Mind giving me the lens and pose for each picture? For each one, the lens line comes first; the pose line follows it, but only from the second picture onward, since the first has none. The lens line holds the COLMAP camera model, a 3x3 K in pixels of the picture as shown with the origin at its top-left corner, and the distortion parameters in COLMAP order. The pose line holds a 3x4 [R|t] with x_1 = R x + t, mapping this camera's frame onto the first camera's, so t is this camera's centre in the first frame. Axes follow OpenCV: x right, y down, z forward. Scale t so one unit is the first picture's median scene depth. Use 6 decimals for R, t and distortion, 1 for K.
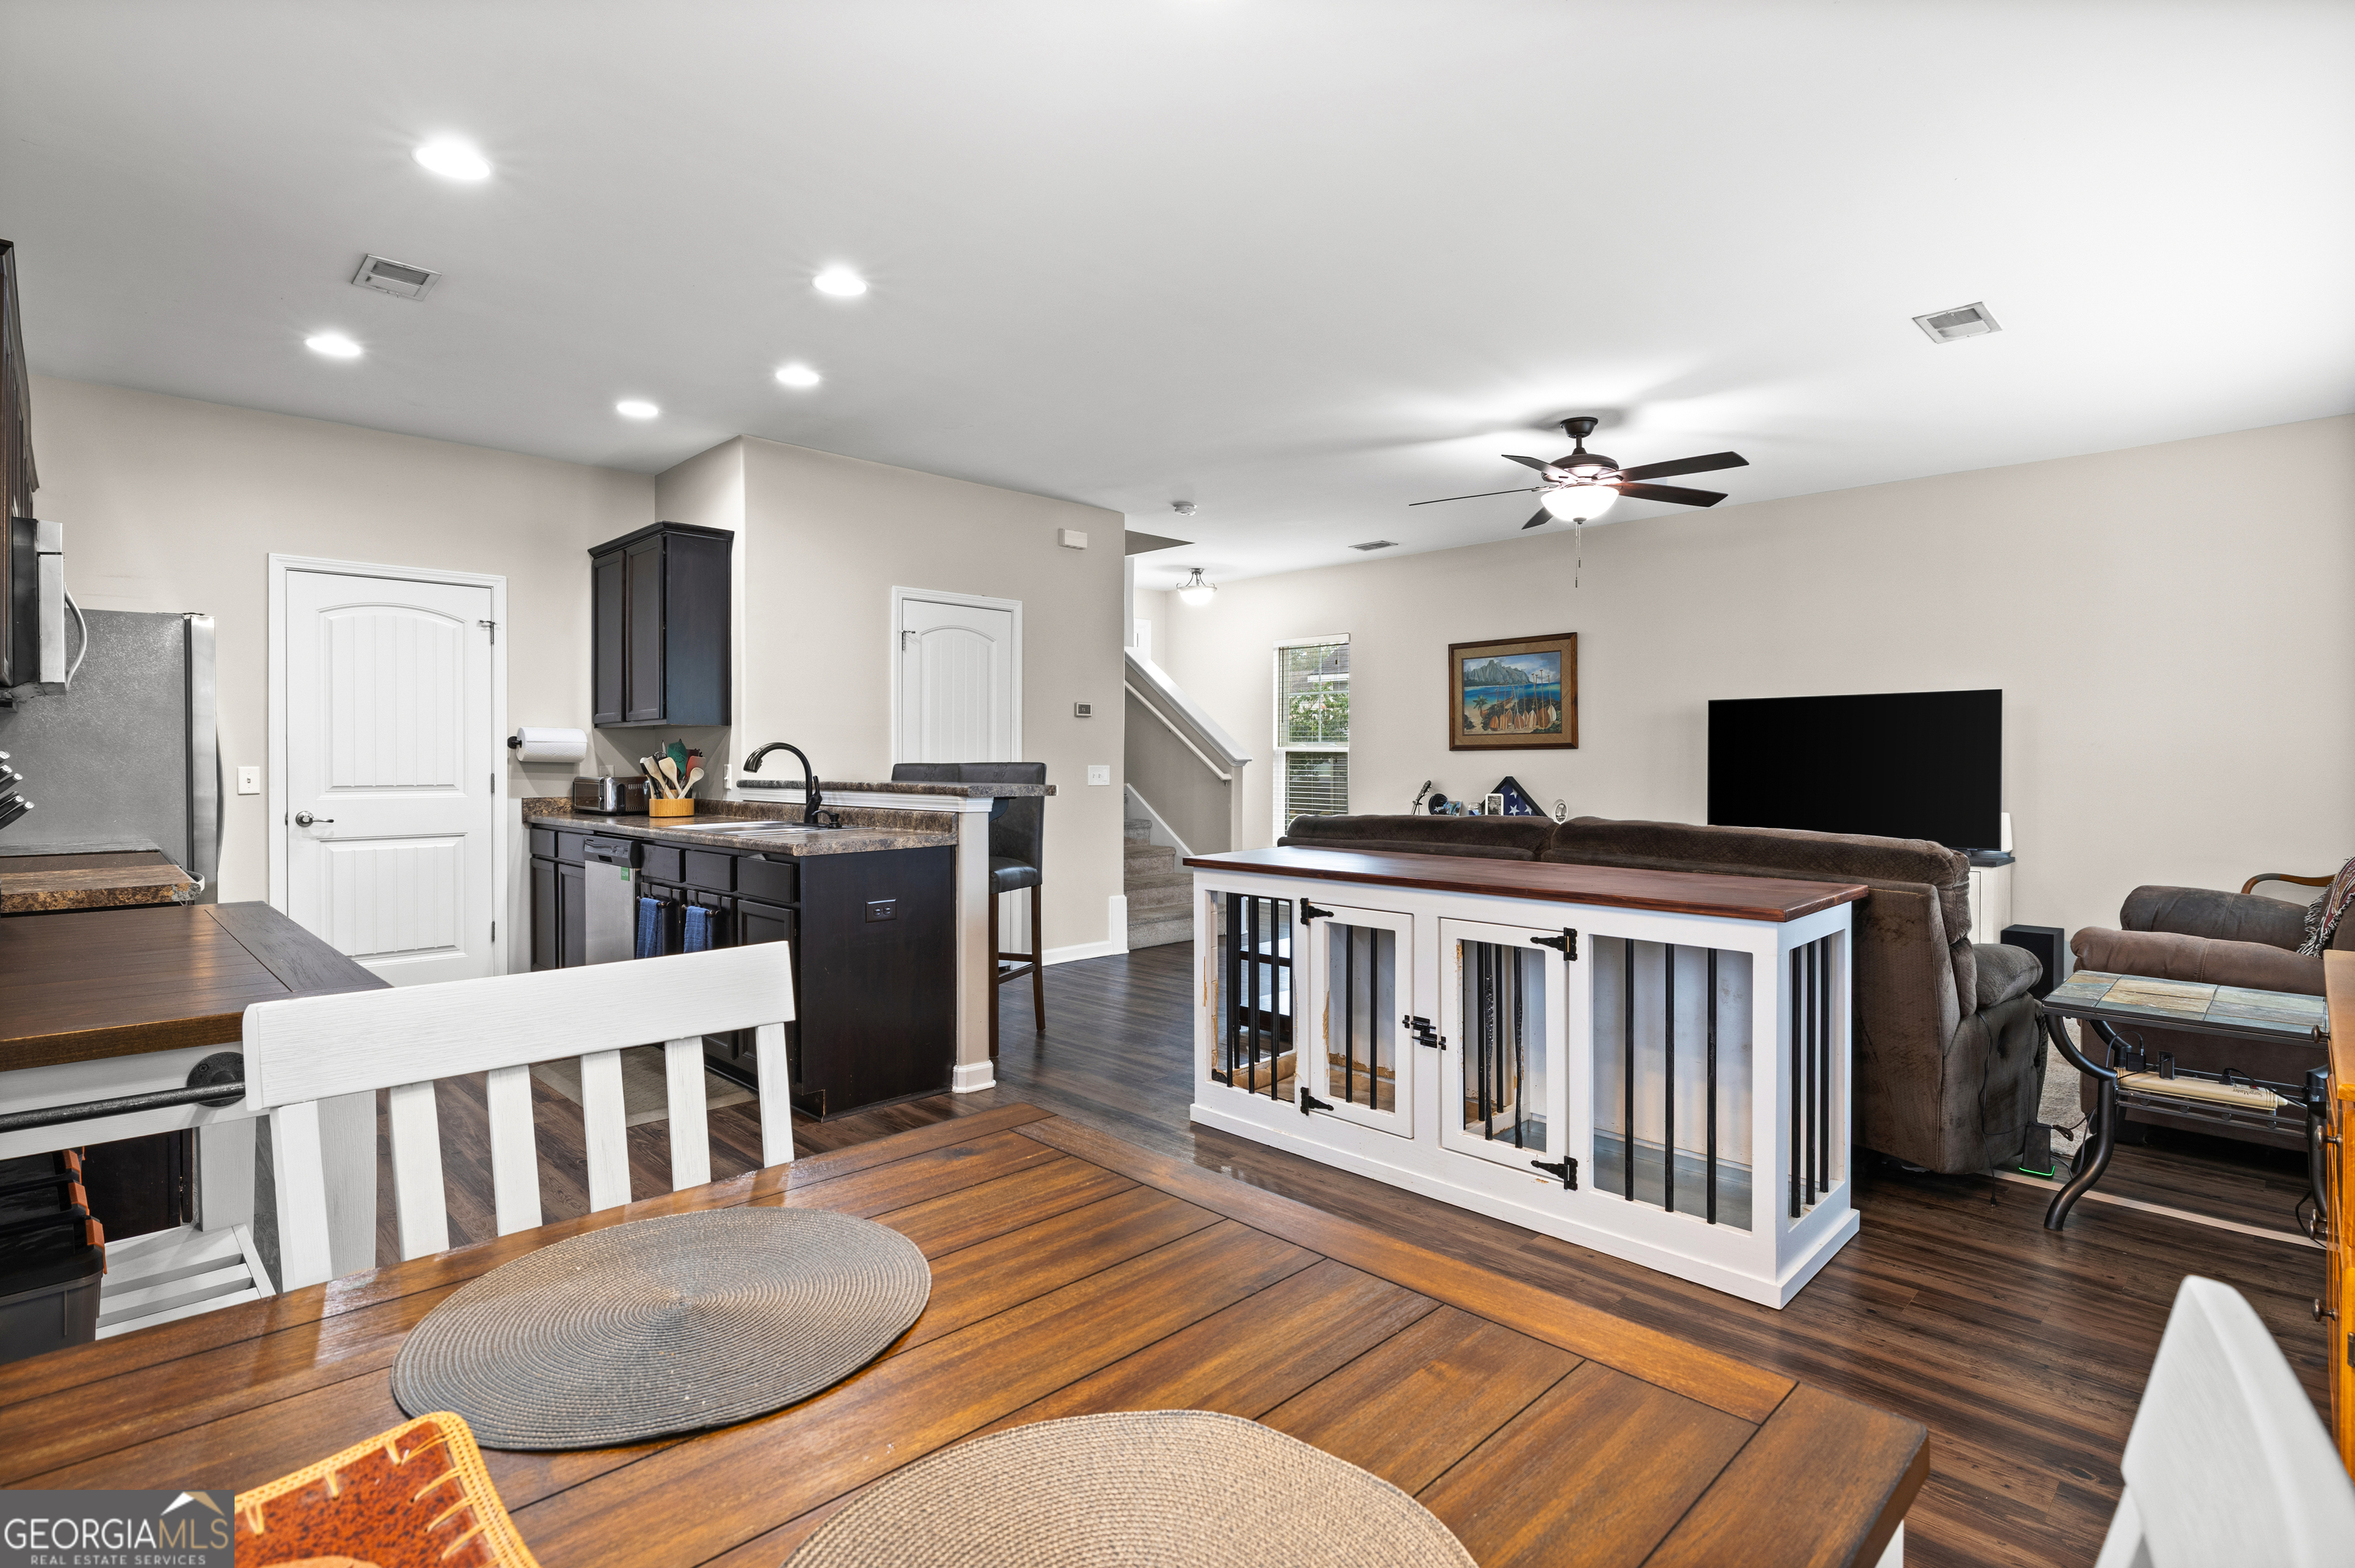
lens RADIAL K [[1137.2, 0, 1181.5], [0, 1137.2, 773.4], [0, 0, 1]] dist [-0.007683, -0.000339]
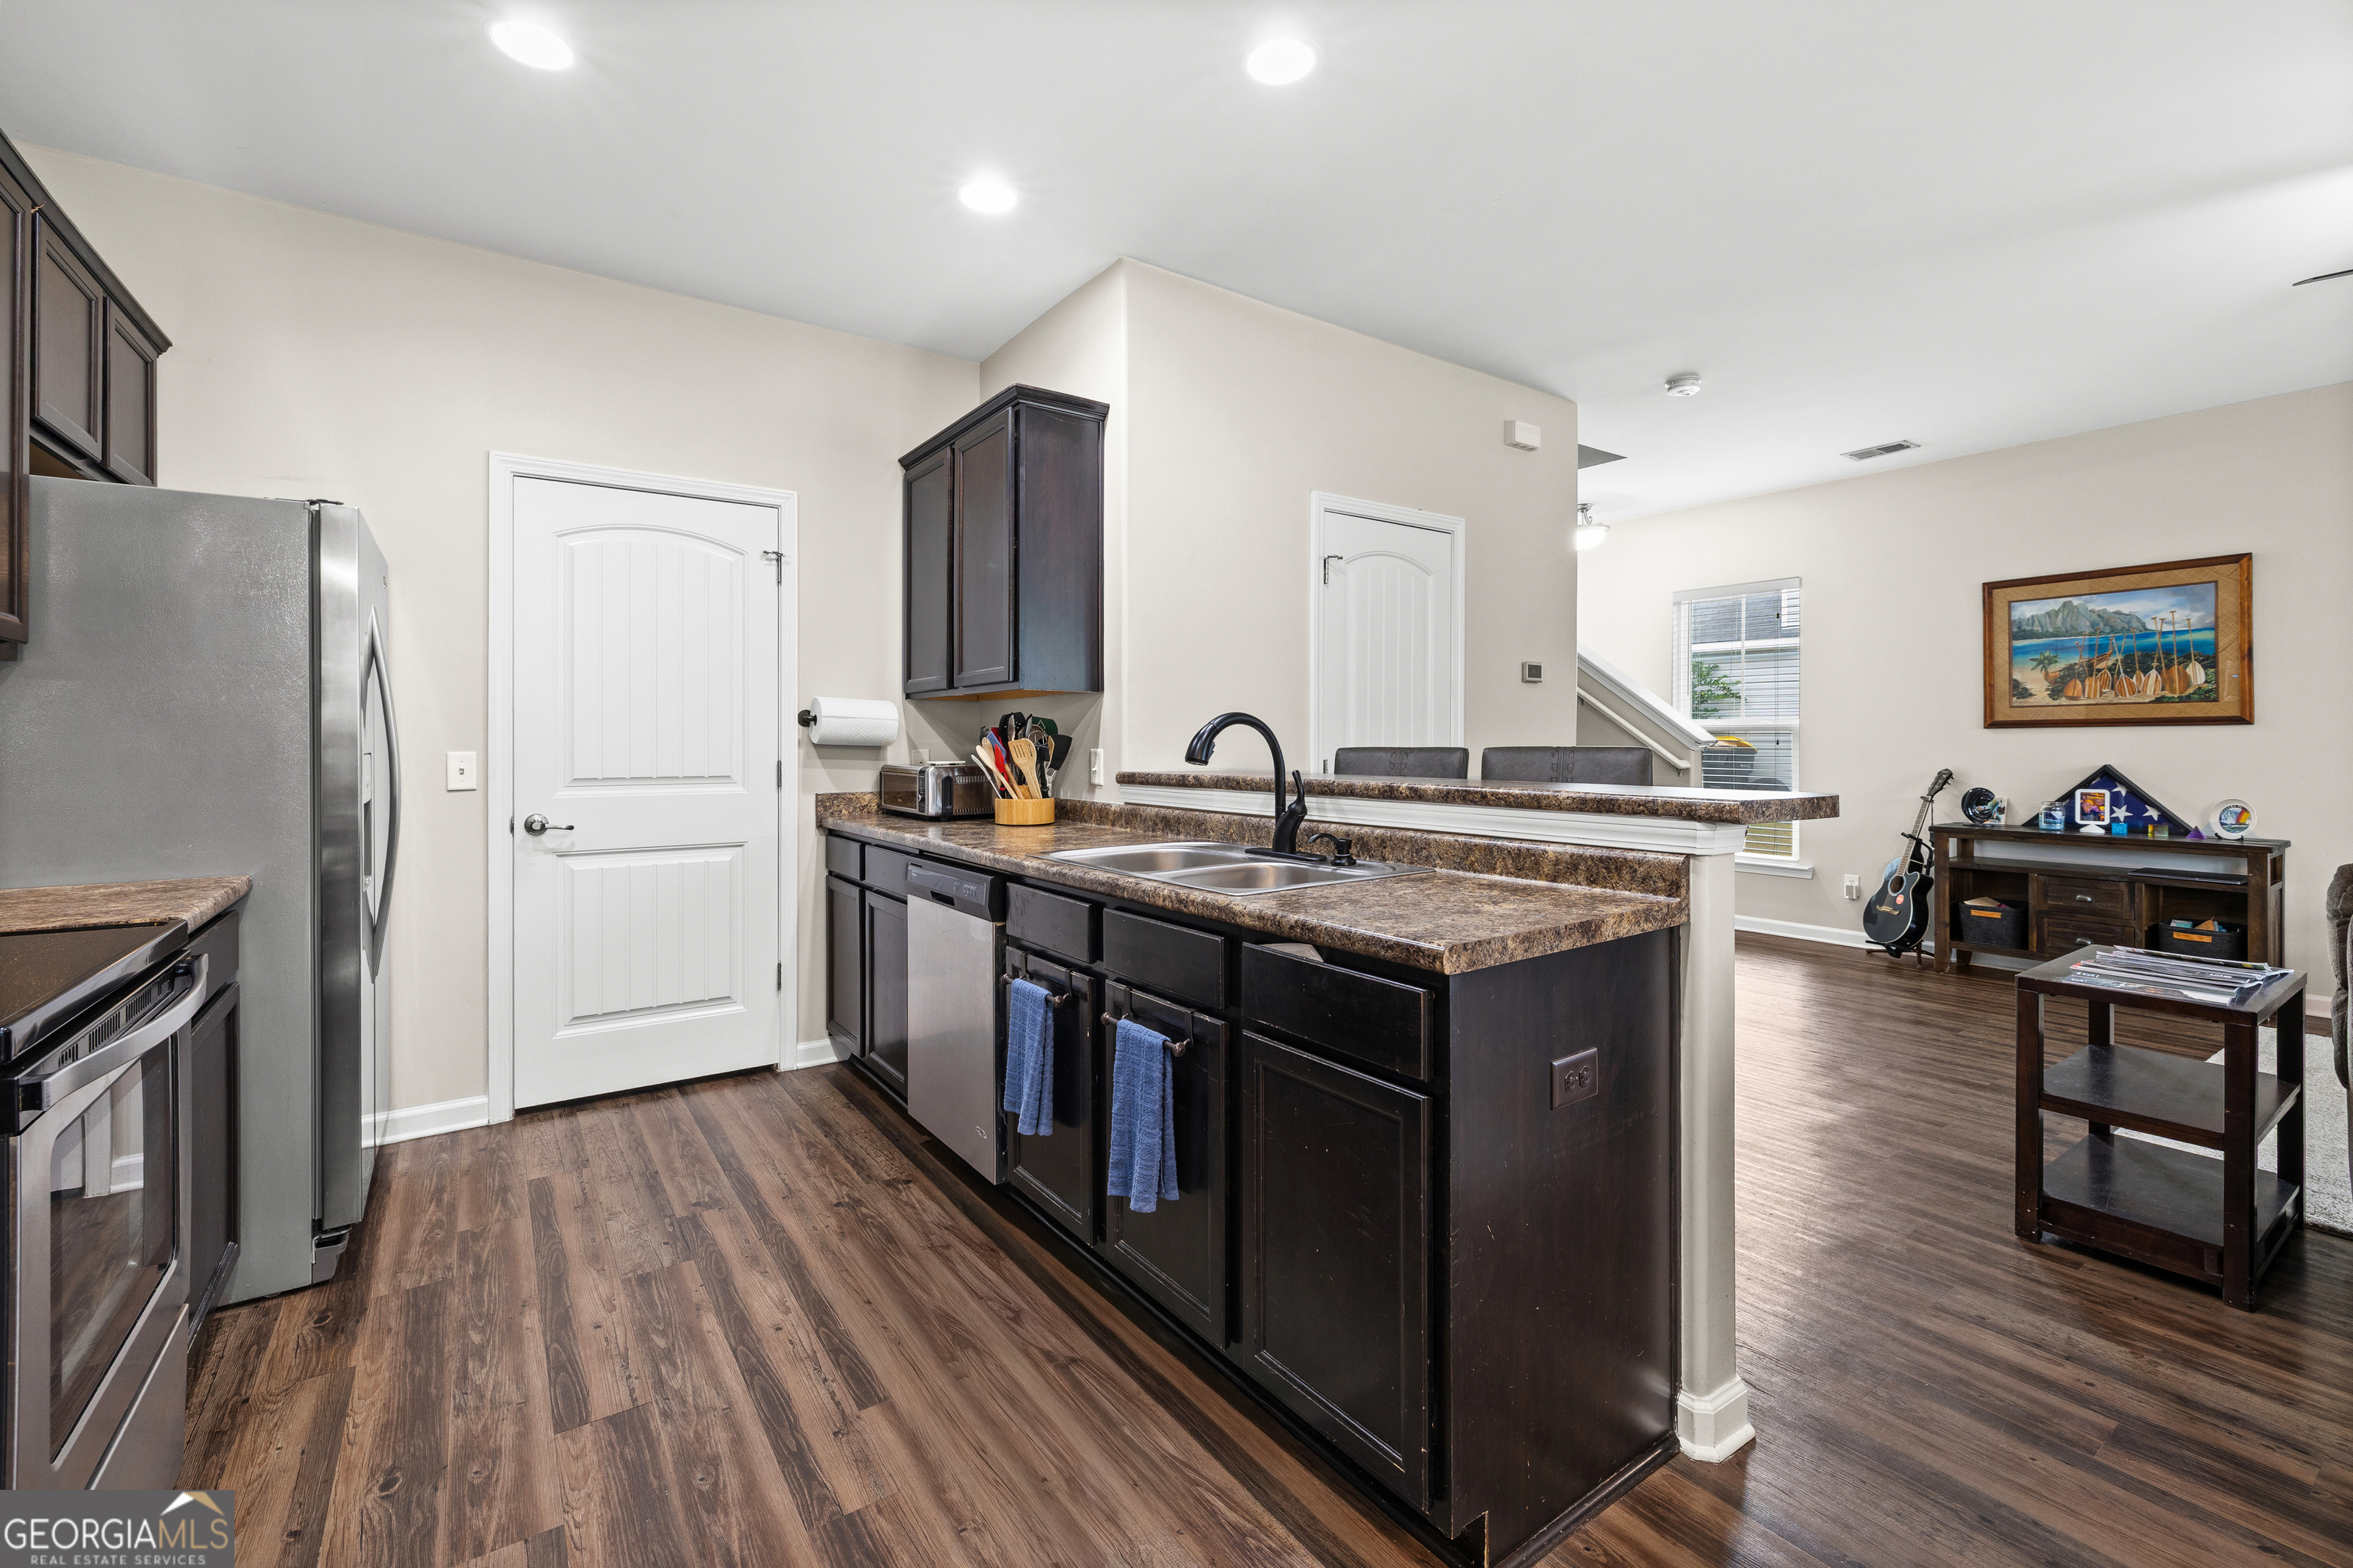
lens RADIAL K [[1001.4, 0, 1171.3], [0, 1001.4, 745.4], [0, 0, 1]] dist [0.002302, 0.000033]
pose [[0.985365, 0.000846, -0.170455, -0.245172], [-0.001947, 0.999978, -0.006292, -0.006039], [0.170446, 0.006532, 0.985345, 0.401379]]
